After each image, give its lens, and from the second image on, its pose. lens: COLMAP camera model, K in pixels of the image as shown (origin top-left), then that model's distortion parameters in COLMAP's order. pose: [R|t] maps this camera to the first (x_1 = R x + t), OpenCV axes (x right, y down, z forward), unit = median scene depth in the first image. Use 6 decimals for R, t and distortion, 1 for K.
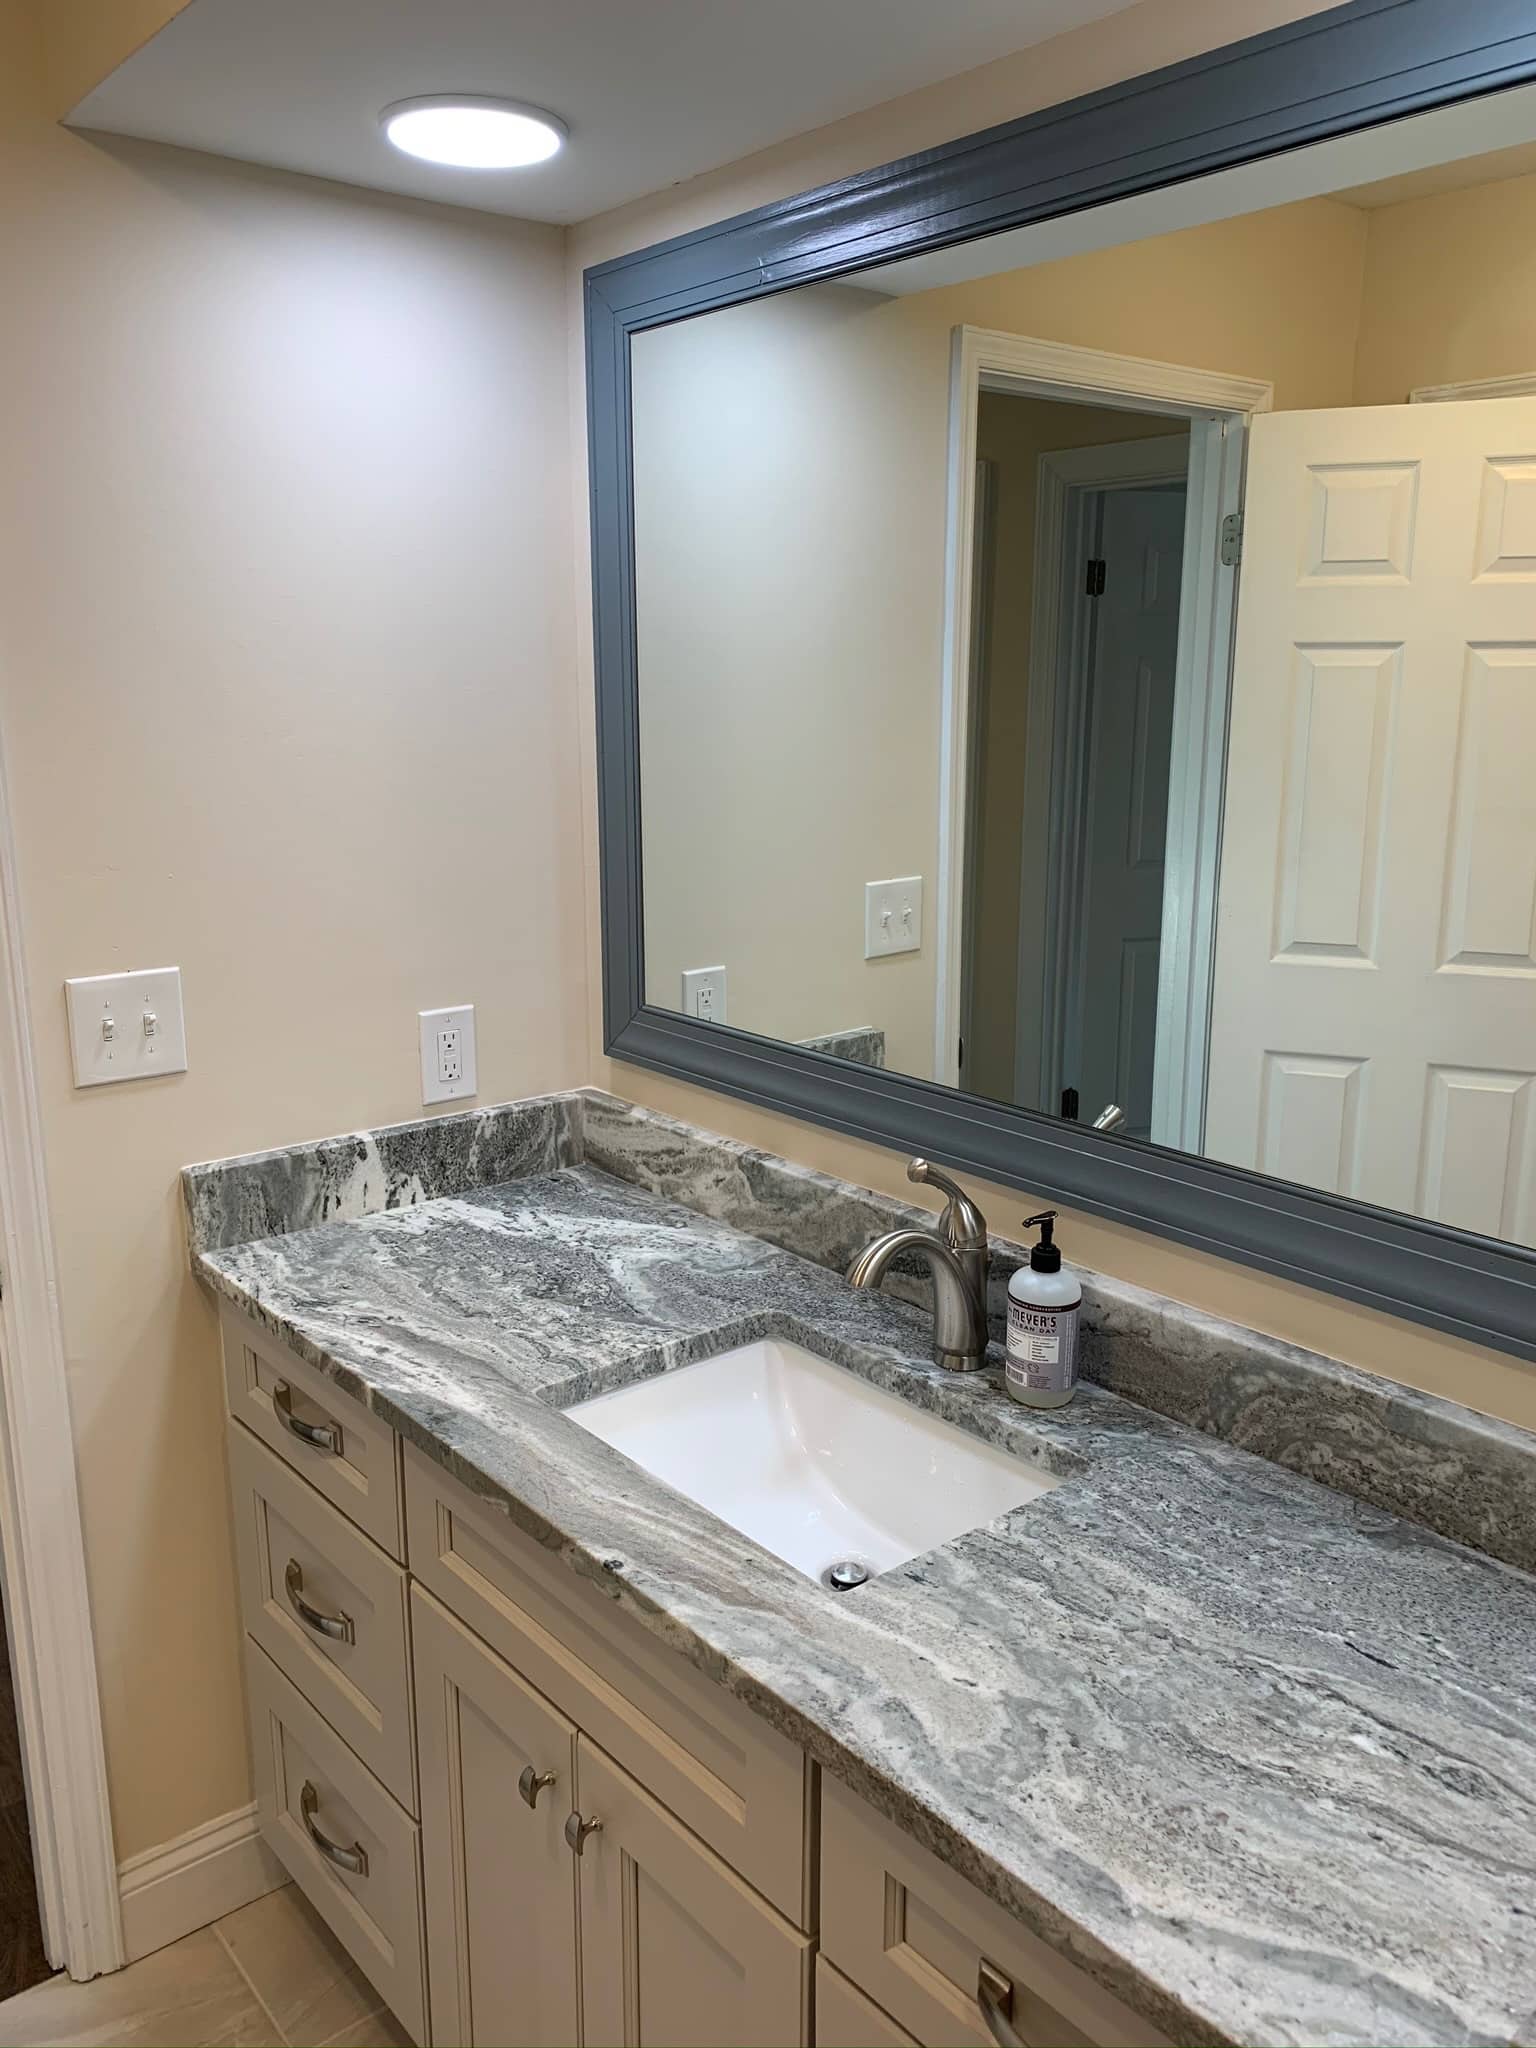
lens RADIAL K [[1553.6, 0, 768.0], [0, 1553.6, 1024.0], [0, 0, 1]] dist [0.005652, -0.004813]
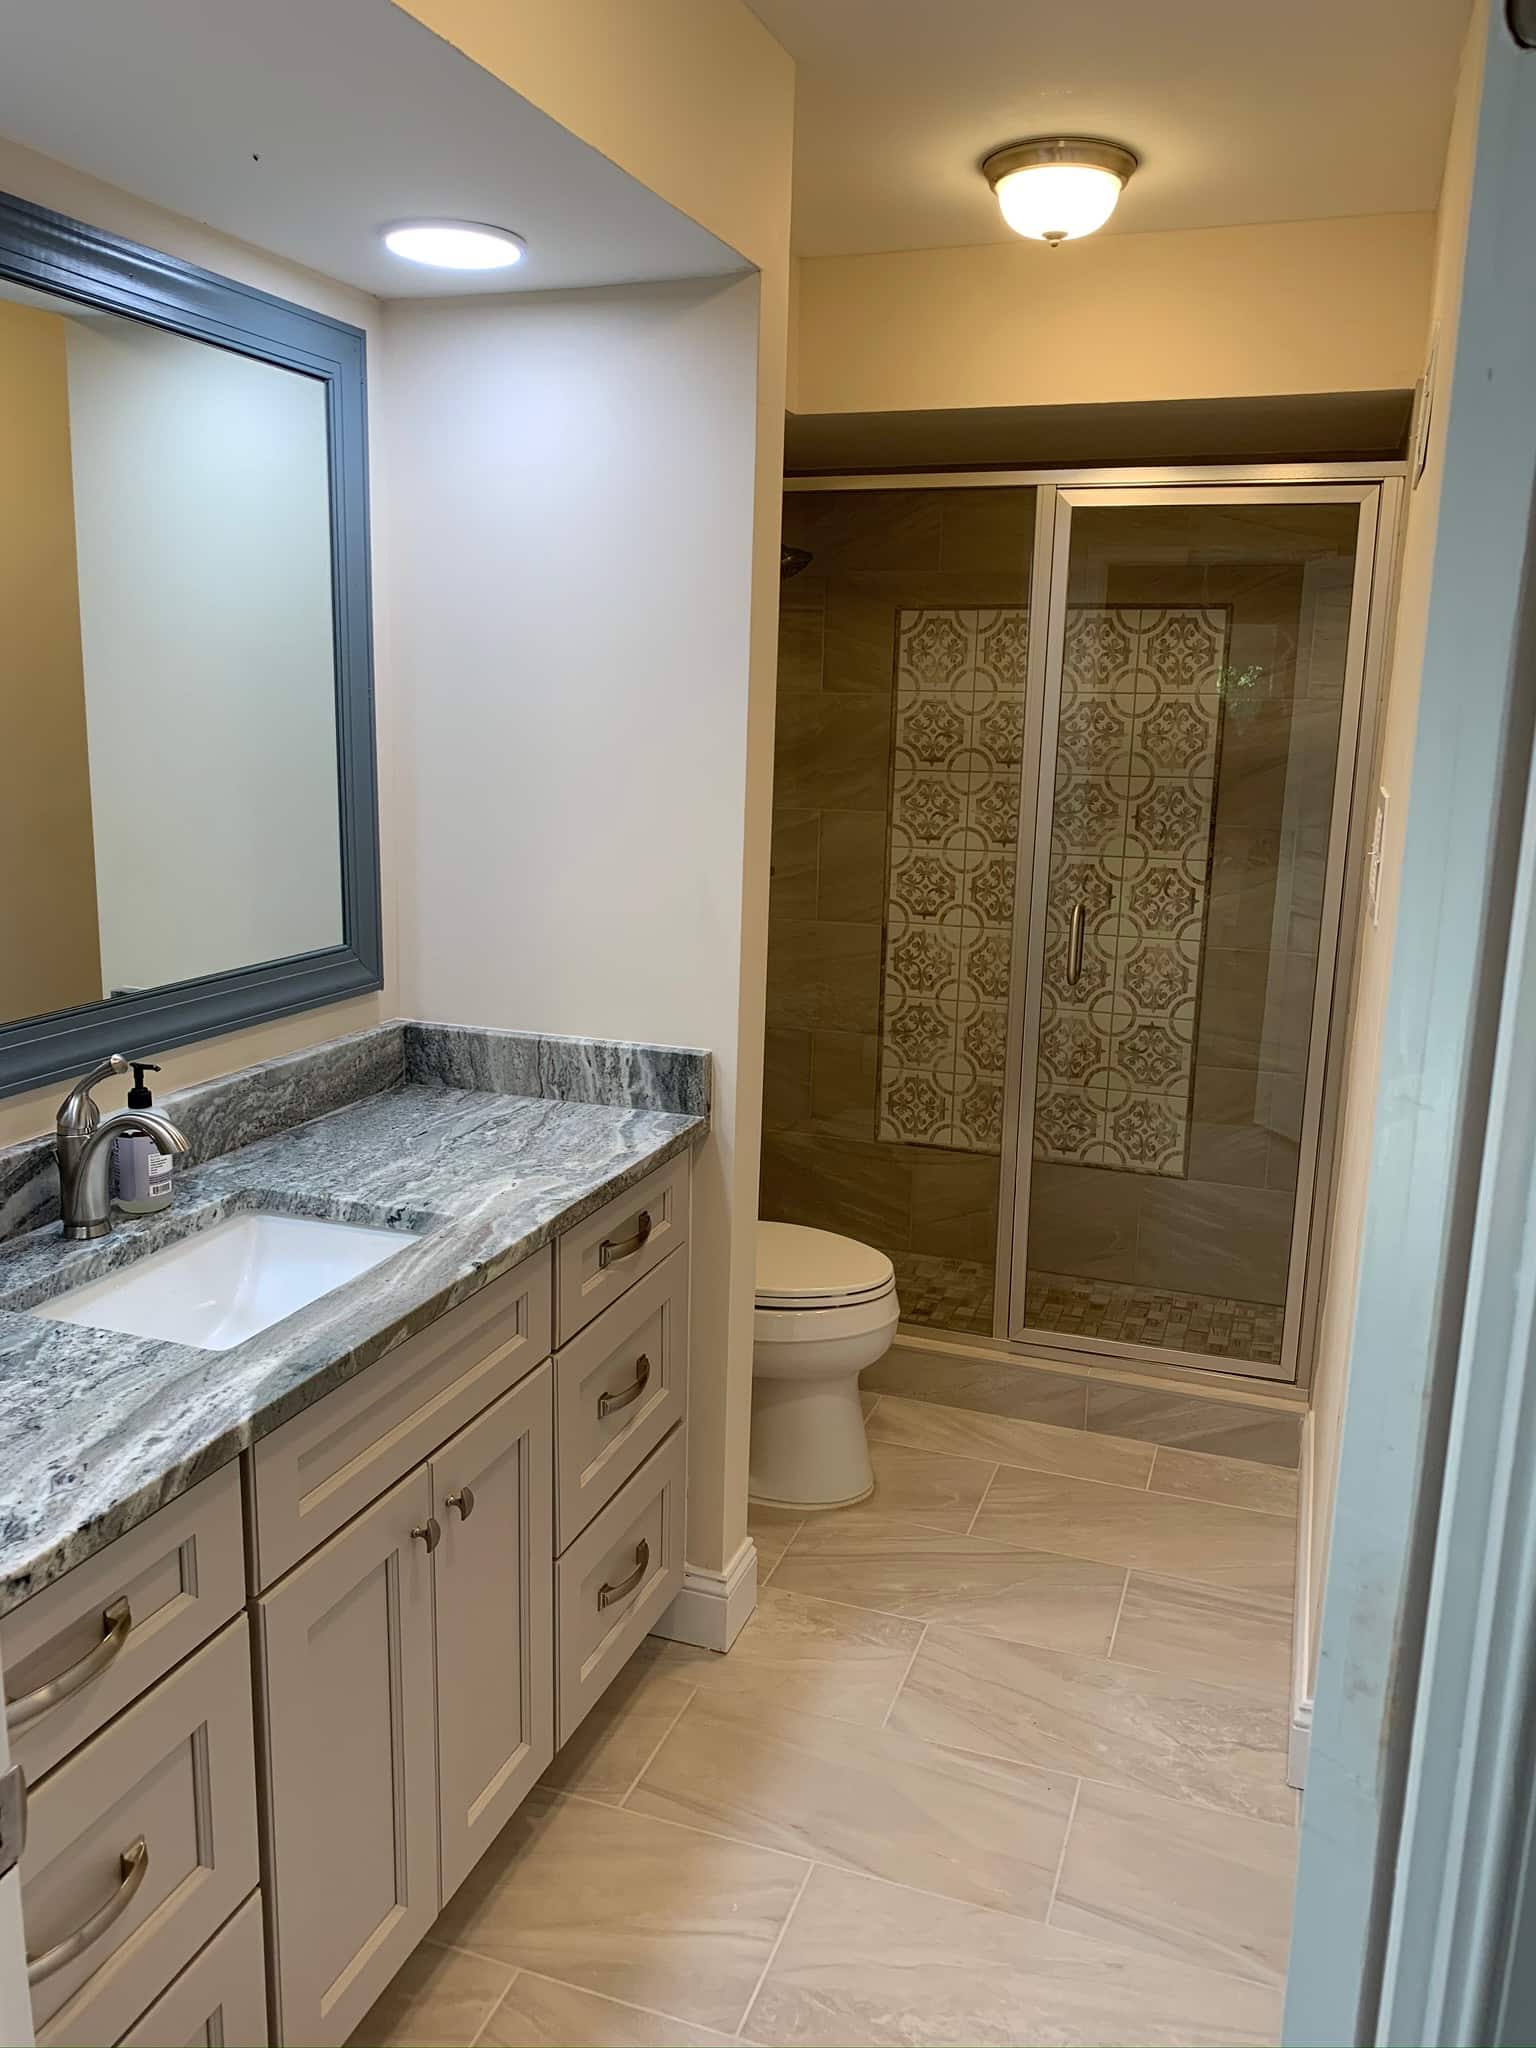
lens RADIAL K [[1553.6, 0, 768.0], [0, 1553.6, 1024.0], [0, 0, 1]] dist [0.005652, -0.004813]
pose [[-0.495156, -0.202299, 0.844924, -1.340738], [0.167032, 0.932205, 0.321083, -0.274600], [-0.852597, 0.300116, -0.427796, 1.234653]]
